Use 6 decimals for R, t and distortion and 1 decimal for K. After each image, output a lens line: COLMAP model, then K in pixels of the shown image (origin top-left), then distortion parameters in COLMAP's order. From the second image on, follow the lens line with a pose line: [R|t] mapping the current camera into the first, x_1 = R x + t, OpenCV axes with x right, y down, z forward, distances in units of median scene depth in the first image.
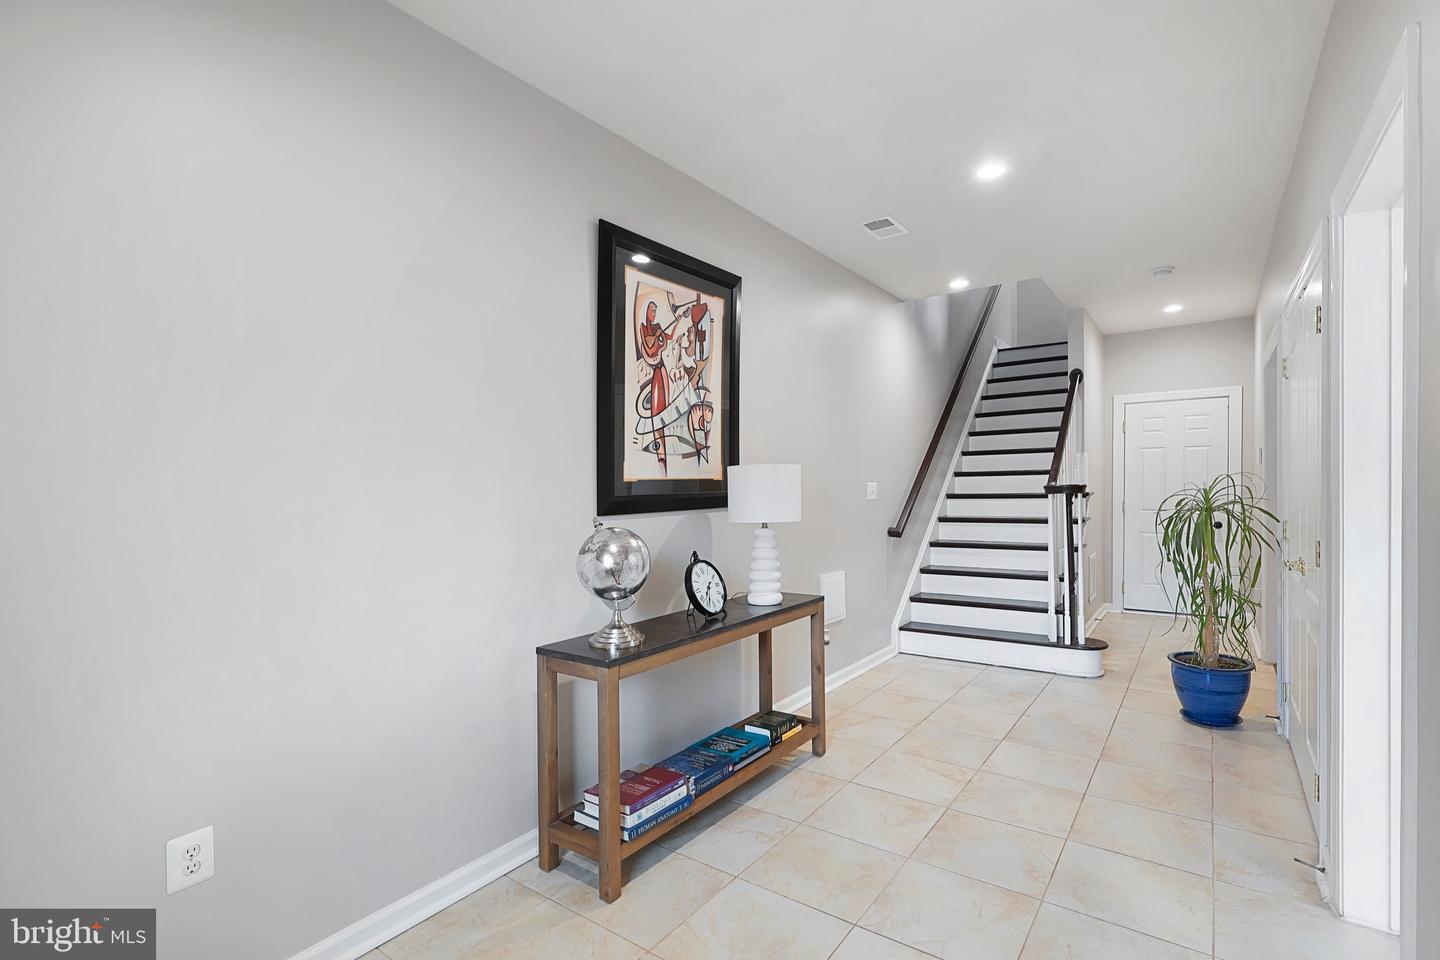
lens RADIAL K [[669.8, 0, 718.9], [0, 669.8, 485.3], [0, 0, 1]] dist [-0.002967, -0.000419]
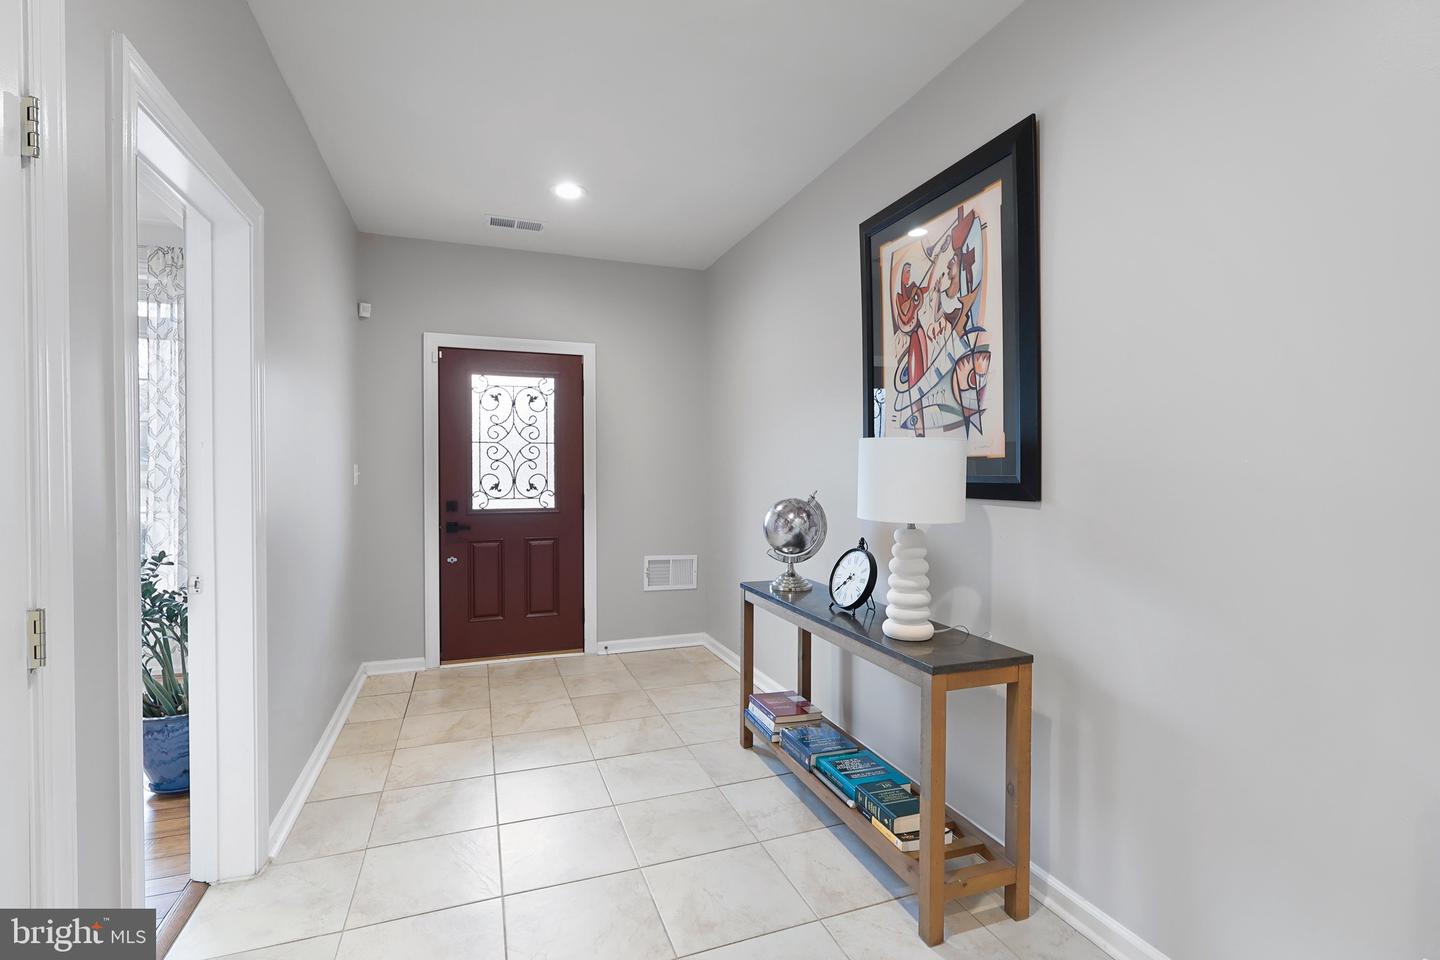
lens RADIAL K [[669.8, 0, 719.8], [0, 669.8, 470.7], [0, 0, 1]] dist [-0.002967, -0.000419]
pose [[-0.552836, 0.007690, -0.833255, 0.761324], [-0.006174, 0.999892, 0.013324, -0.002576], [0.833267, 0.012511, -0.552729, 1.231406]]
